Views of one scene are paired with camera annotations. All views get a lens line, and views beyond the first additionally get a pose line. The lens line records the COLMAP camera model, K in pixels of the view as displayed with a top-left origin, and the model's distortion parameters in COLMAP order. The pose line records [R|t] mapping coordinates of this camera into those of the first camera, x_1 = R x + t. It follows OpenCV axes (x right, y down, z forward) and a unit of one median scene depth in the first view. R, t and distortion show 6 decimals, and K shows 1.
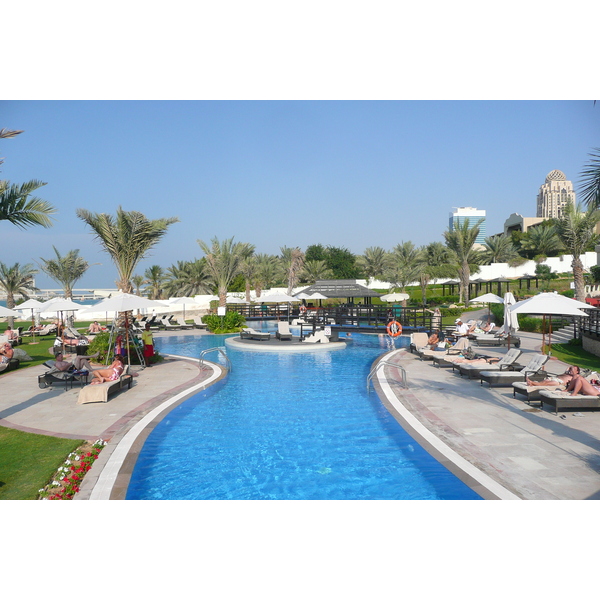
lens RADIAL K [[492.5, 0, 302.8], [0, 492.5, 299.6], [0, 0, 1]] dist [0.003469, 0.010449]
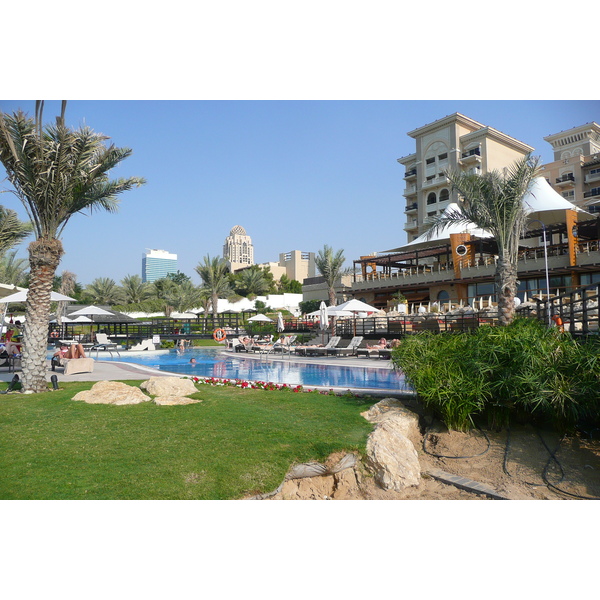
lens RADIAL K [[492.5, 0, 301.4], [0, 492.5, 298.7], [0, 0, 1]] dist [0.003469, 0.010449]
pose [[0.819429, 0.042513, 0.571601, -0.095874], [0.006286, 0.996519, -0.083128, 0.020079], [-0.573146, 0.071711, 0.816310, -0.033015]]
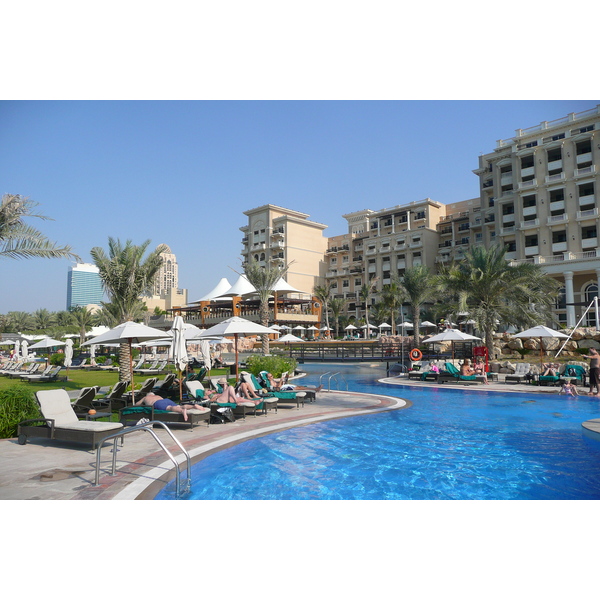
lens RADIAL K [[492.5, 0, 299.5], [0, 492.5, 303.2], [0, 0, 1]] dist [0.003469, 0.010449]
pose [[0.743004, 0.062591, 0.666353, -0.226830], [0.005558, 0.995006, -0.099659, 0.020420], [-0.669263, 0.077750, 0.738946, -0.679771]]
